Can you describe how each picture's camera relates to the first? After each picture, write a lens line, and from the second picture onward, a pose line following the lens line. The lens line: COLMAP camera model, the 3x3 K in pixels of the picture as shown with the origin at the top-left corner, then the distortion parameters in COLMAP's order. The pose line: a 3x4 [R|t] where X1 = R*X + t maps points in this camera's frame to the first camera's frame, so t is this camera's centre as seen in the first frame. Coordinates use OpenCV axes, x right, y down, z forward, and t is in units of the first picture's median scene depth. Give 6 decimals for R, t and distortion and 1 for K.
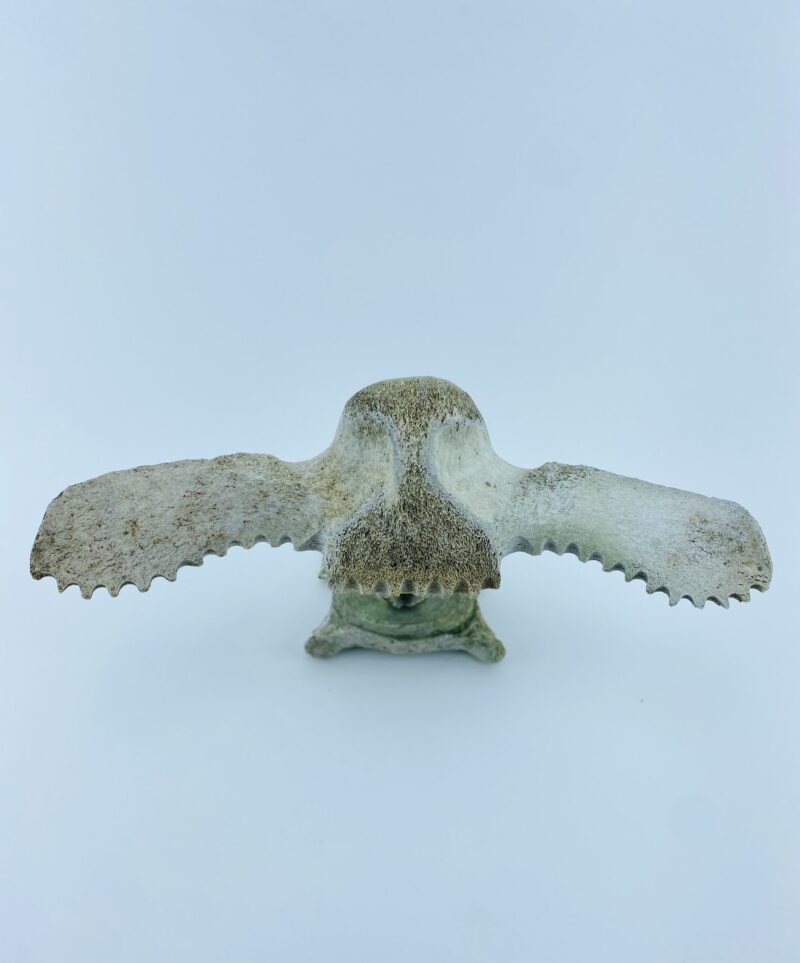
lens RADIAL K [[808.8, 0, 399.8], [0, 808.8, 513.8], [0, 0, 1]] dist [0.002409, -0.009421]
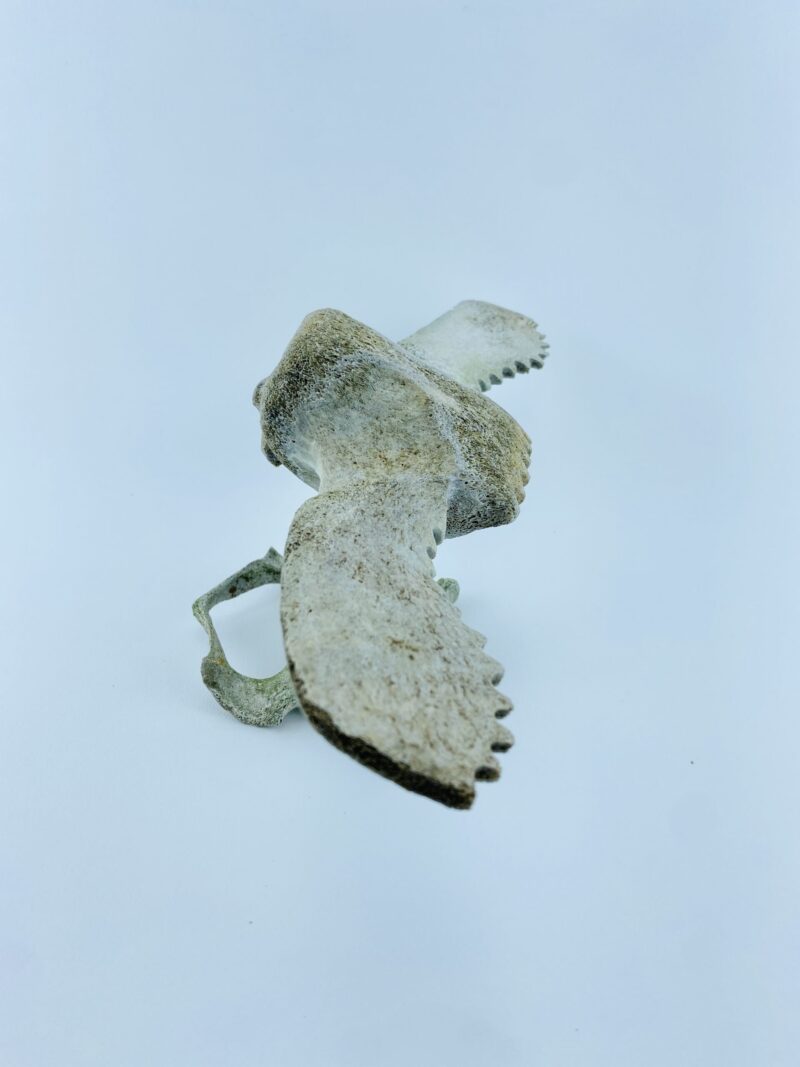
lens RADIAL K [[861.3, 0, 400.0], [0, 861.3, 533.5], [0, 0, 1]] dist [0.048456, -0.000059]
pose [[0.186547, -0.557940, 0.808643, -0.773704], [0.722967, 0.635281, 0.271543, -0.202515], [-0.665221, 0.533967, 0.521882, 0.619932]]
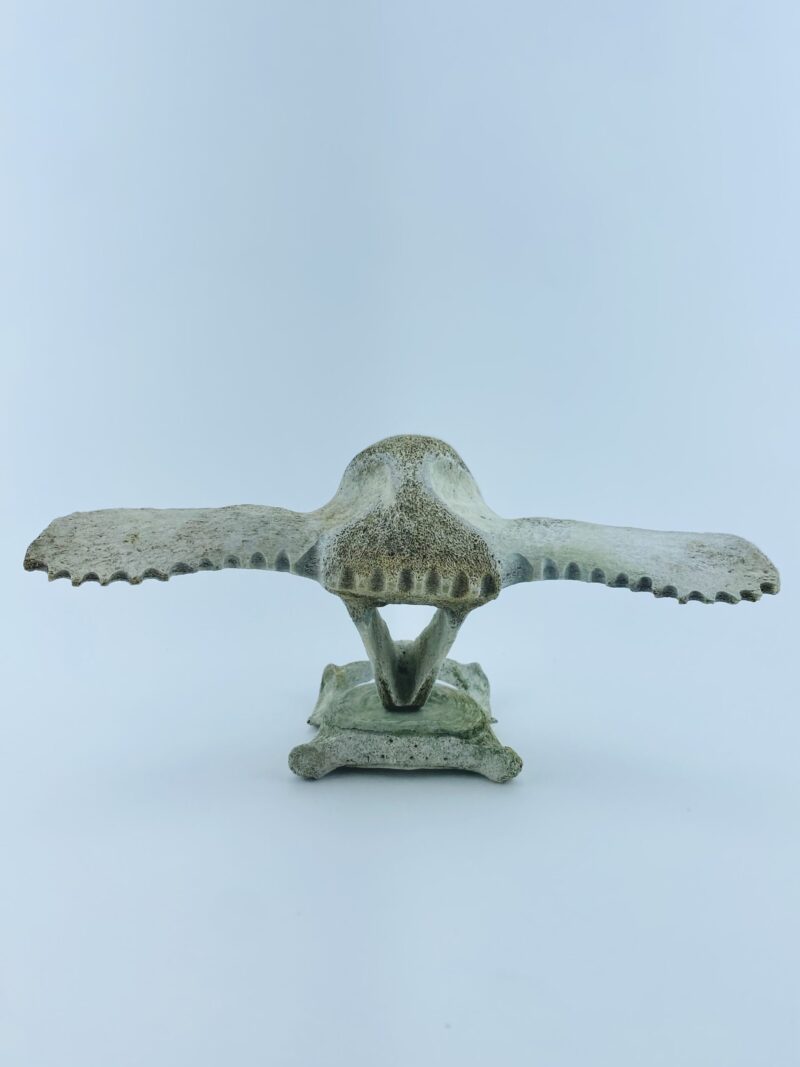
lens RADIAL K [[914.5, 0, 398.8], [0, 914.5, 449.3], [0, 0, 1]] dist [0.009162, 0.005254]
pose [[0.999962, -0.008630, -0.001448, 0.004495], [0.005774, 0.775070, -0.631849, 0.642723], [0.006575, 0.631817, 0.775090, 0.044368]]
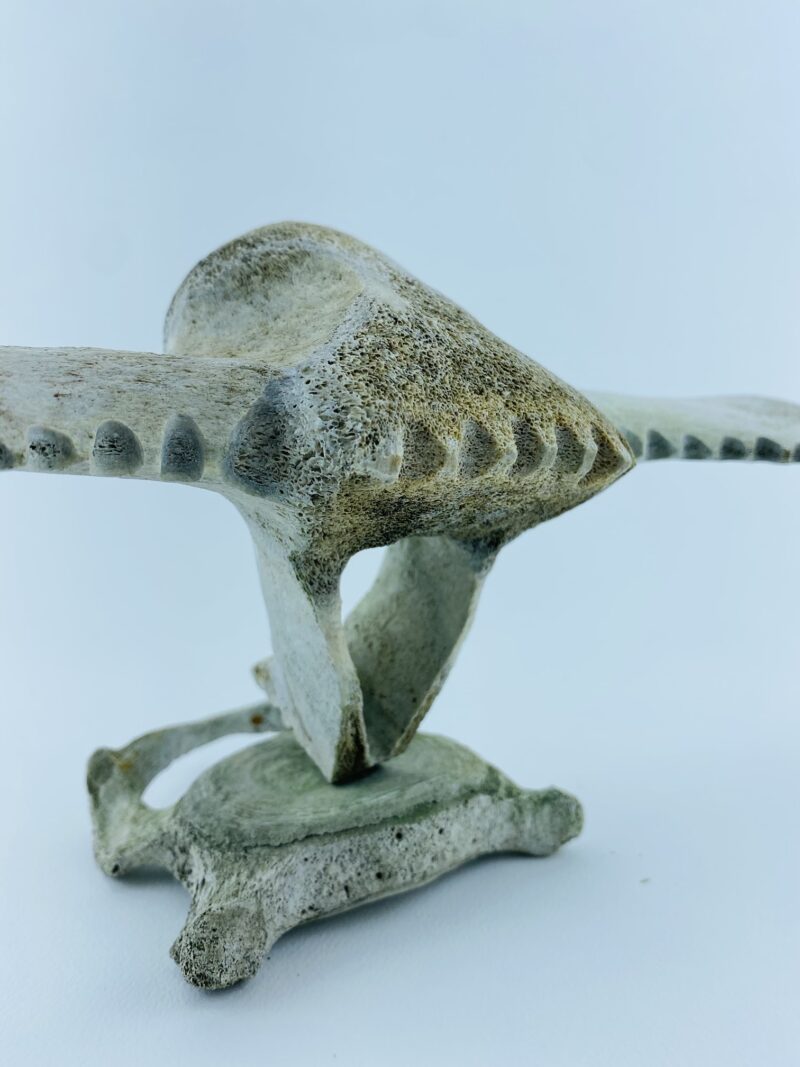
lens RADIAL K [[887.3, 0, 396.7], [0, 887.3, 555.8], [0, 0, 1]] dist [0.044490, -0.007489]
pose [[0.793874, -0.115014, 0.597106, -0.315443], [0.462433, 0.751833, -0.470004, 0.314958], [-0.394867, 0.649245, 0.650047, 0.732578]]
